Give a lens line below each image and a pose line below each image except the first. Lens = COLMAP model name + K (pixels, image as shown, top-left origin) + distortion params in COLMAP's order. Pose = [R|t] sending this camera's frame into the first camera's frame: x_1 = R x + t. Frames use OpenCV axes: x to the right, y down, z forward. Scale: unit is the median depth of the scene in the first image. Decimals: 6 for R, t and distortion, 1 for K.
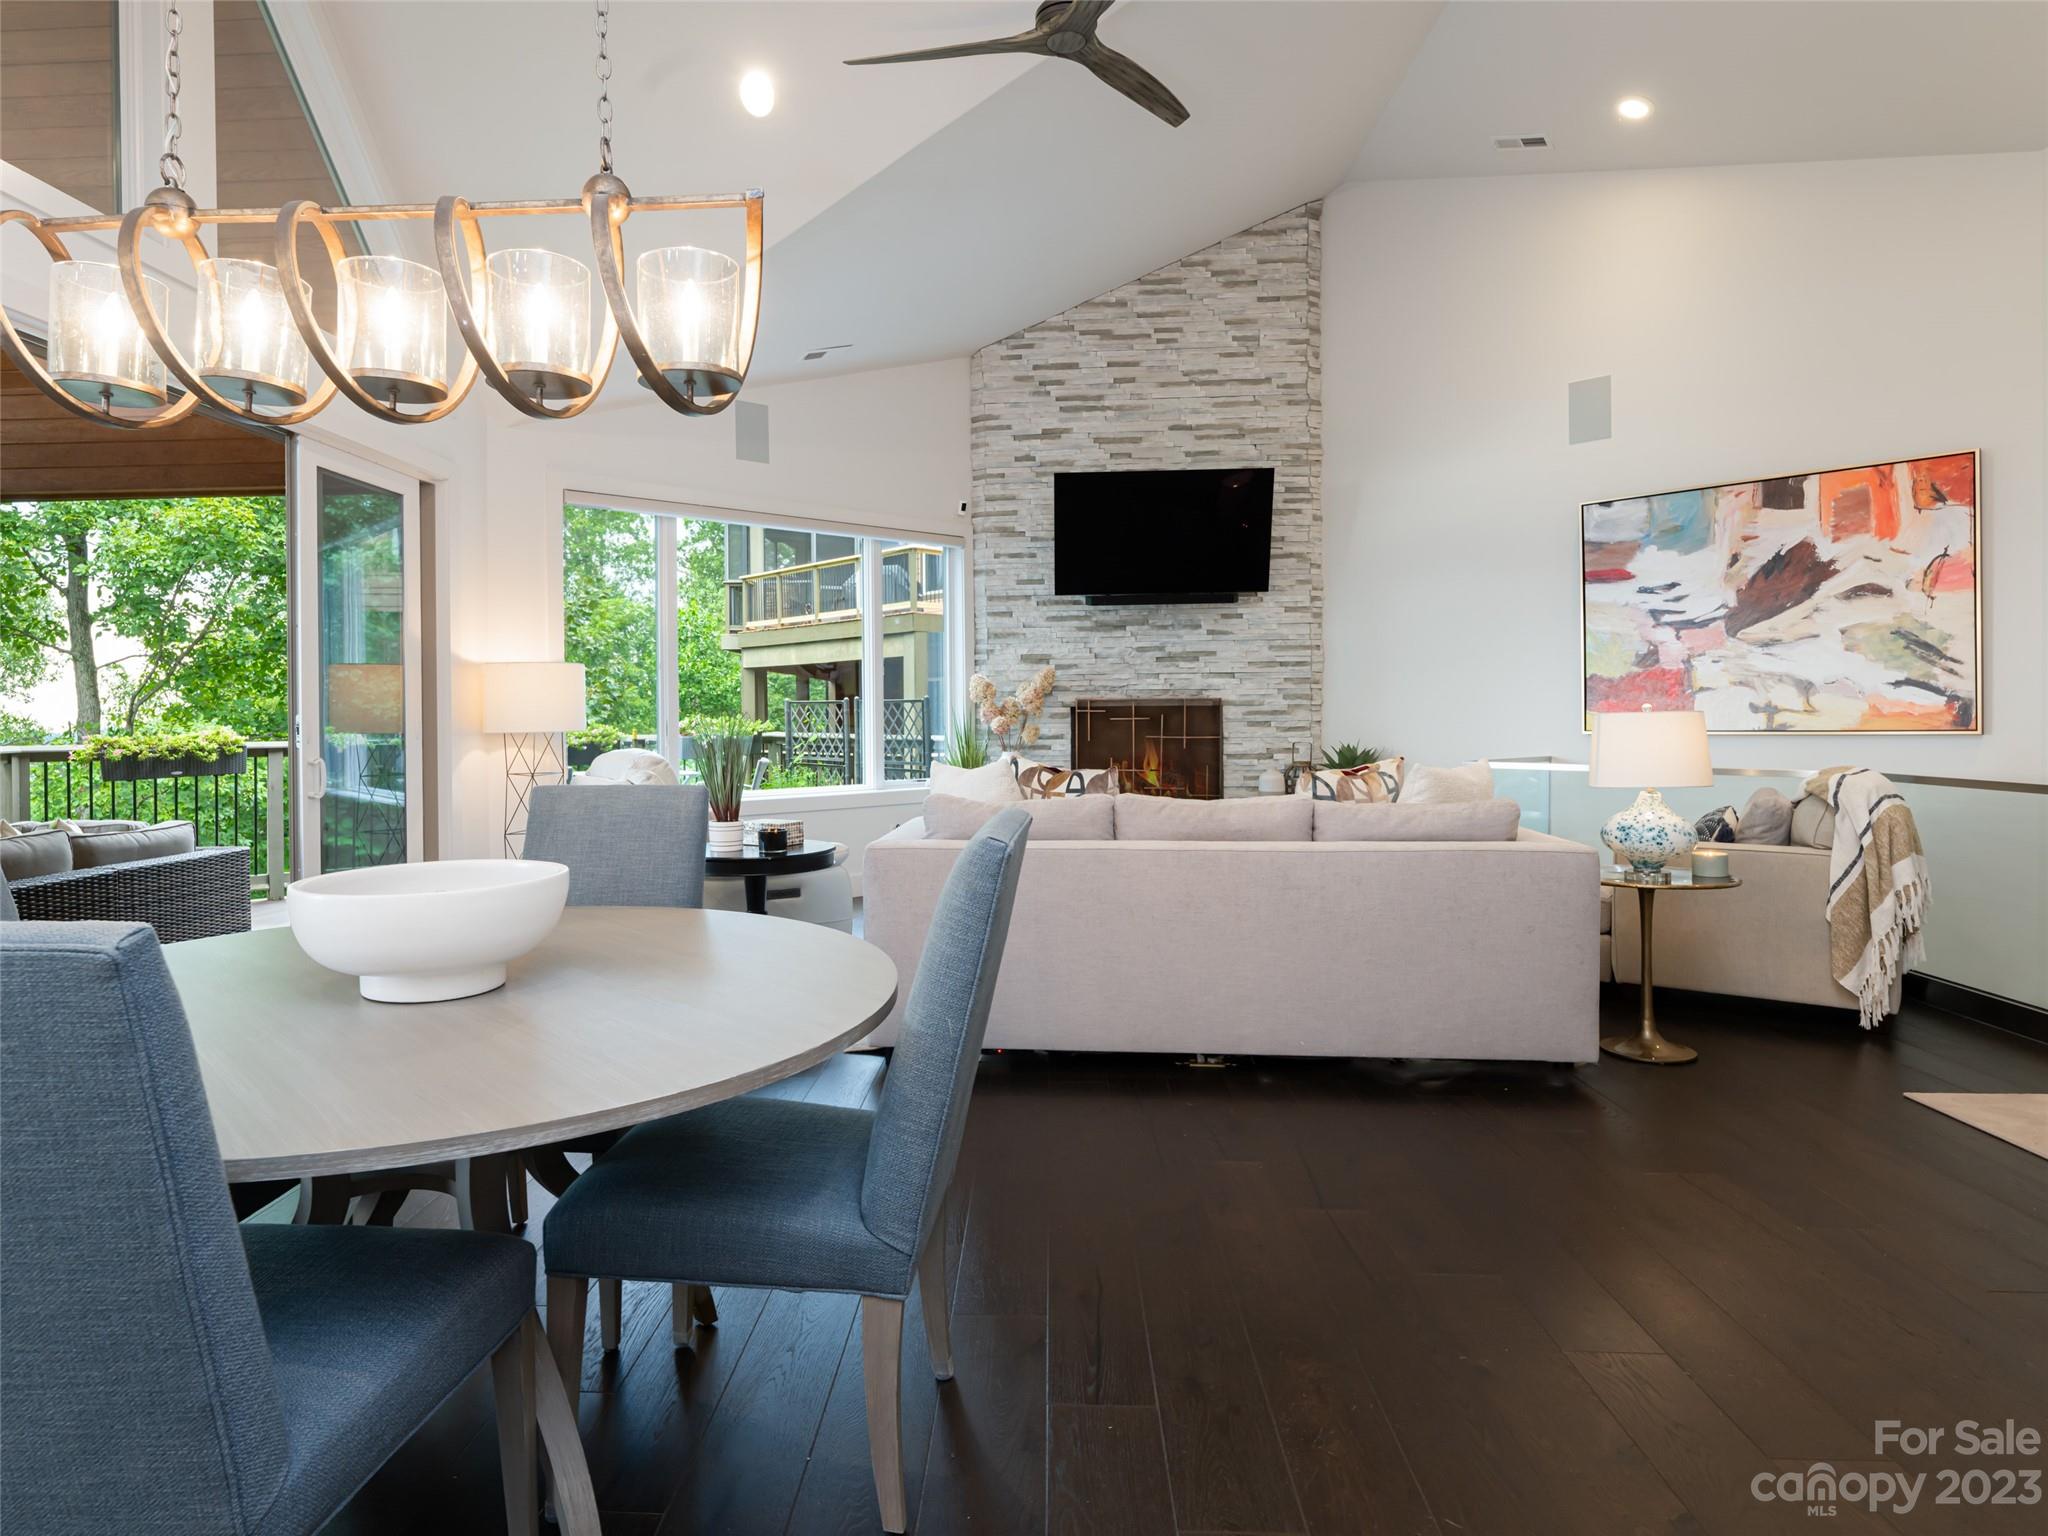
lens RADIAL K [[1183.4, 0, 975.4], [0, 1183.4, 730.9], [0, 0, 1]] dist [-0.005320, 0.004196]
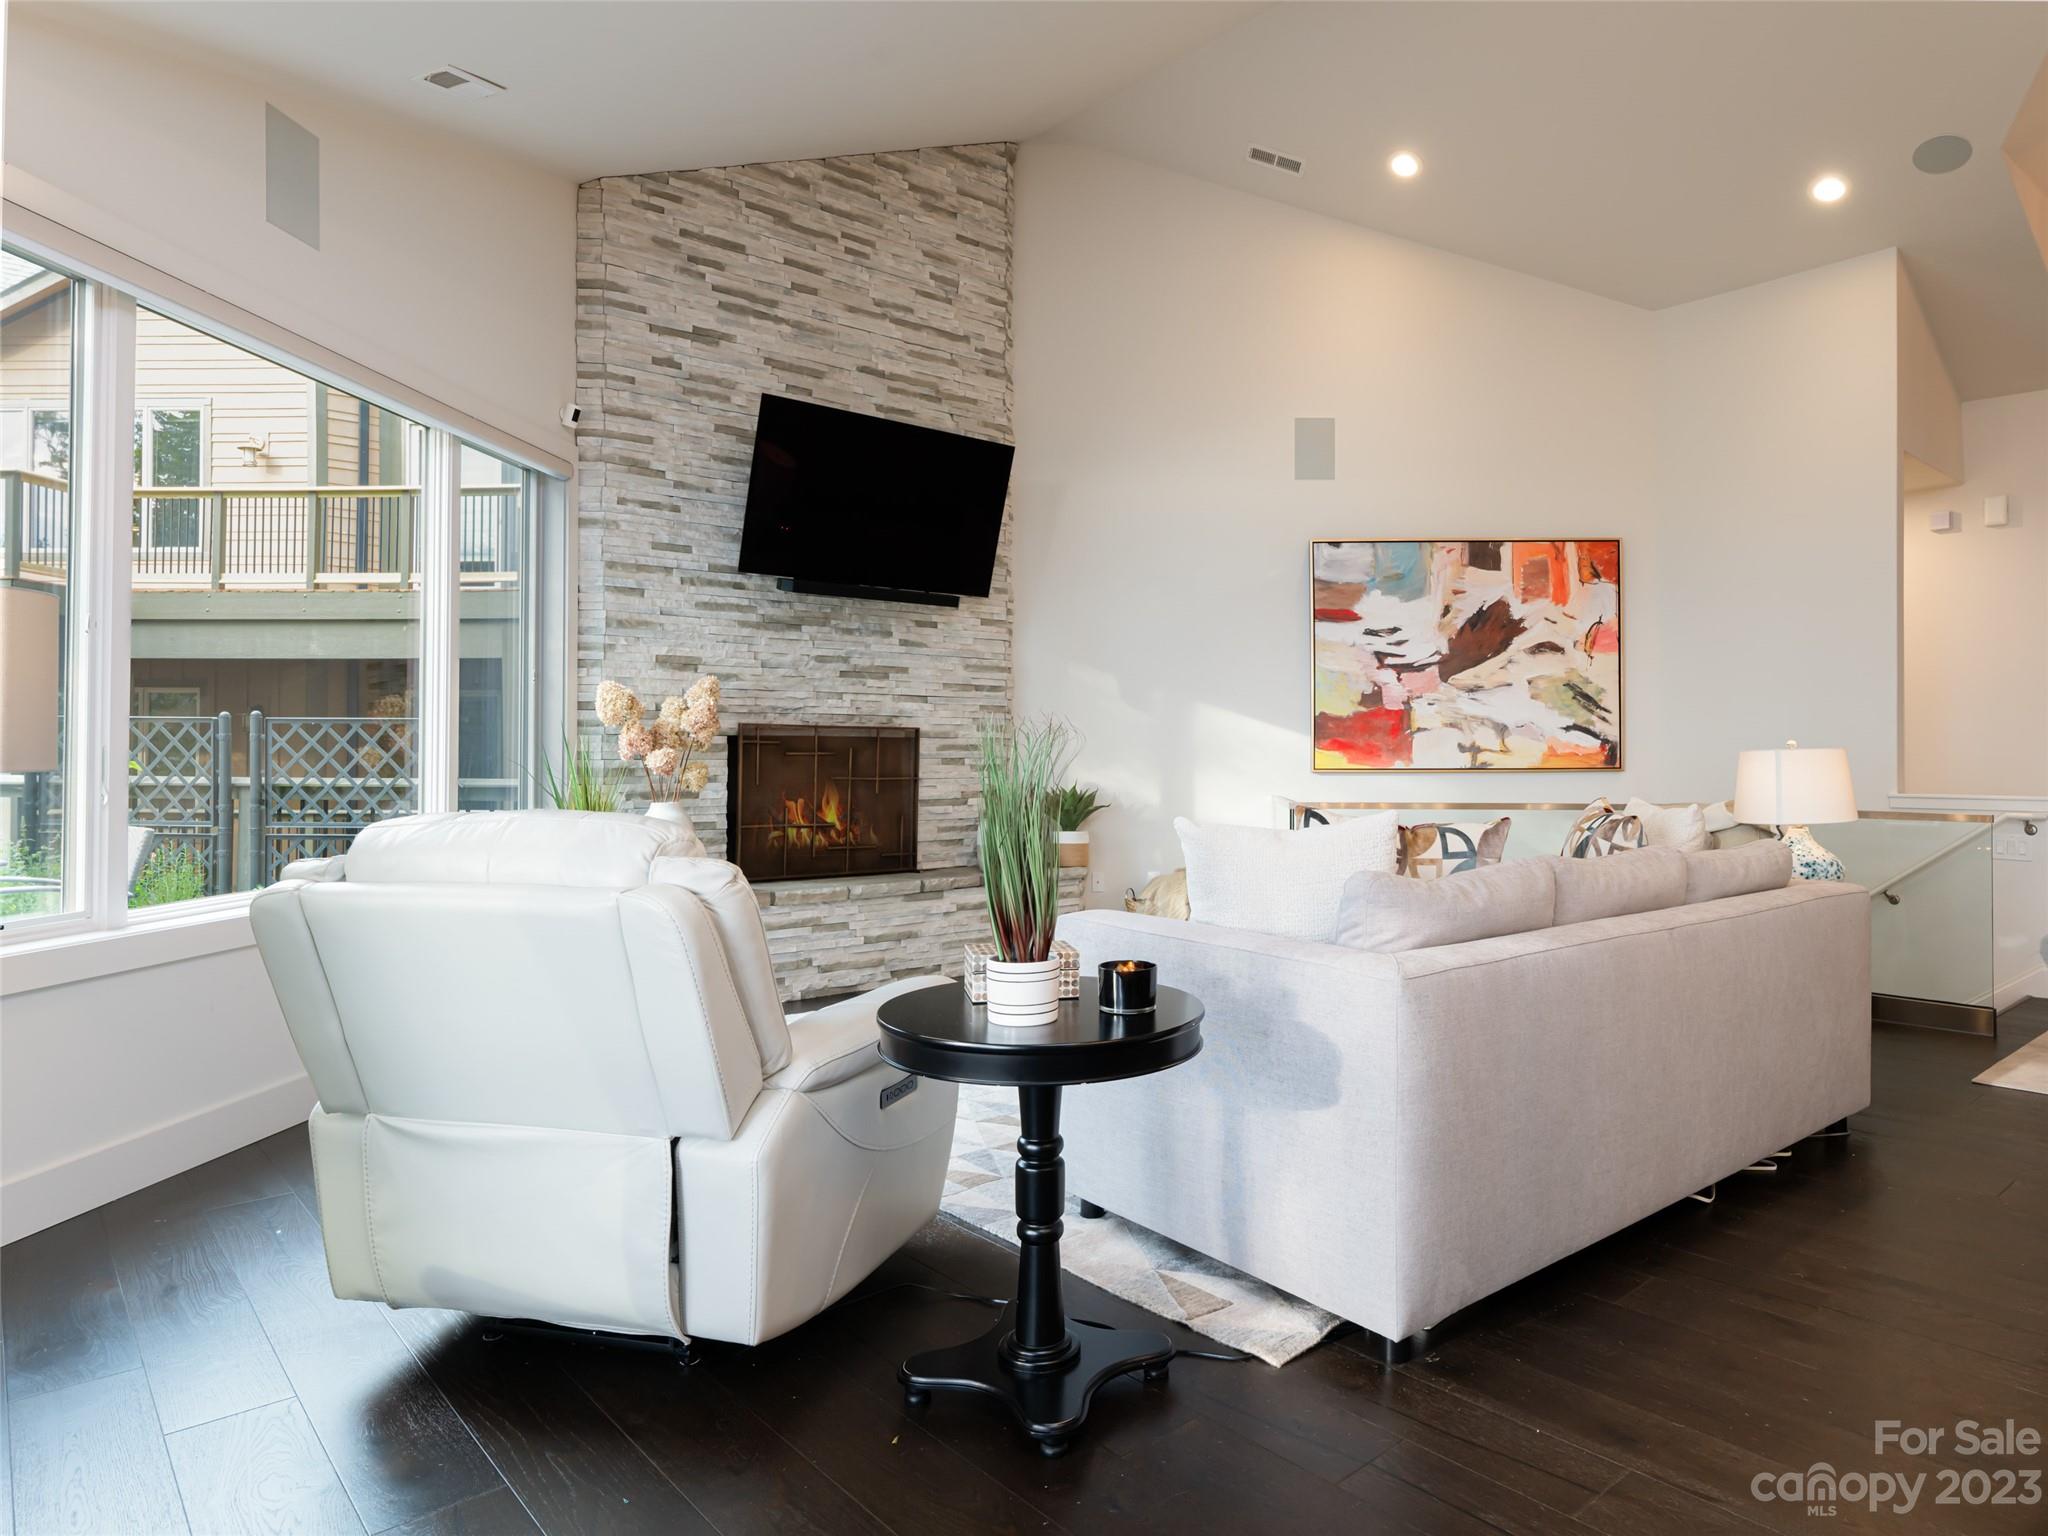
lens RADIAL K [[1241.4, 0, 1147.6], [0, 1241.4, 736.0], [0, 0, 1]] dist [-0.000947, -0.002173]
pose [[0.676003, 0.019180, 0.736649, -0.291250], [0.002614, 0.999593, -0.028424, 0.001147], [-0.736894, 0.021140, 0.675678, 0.336119]]
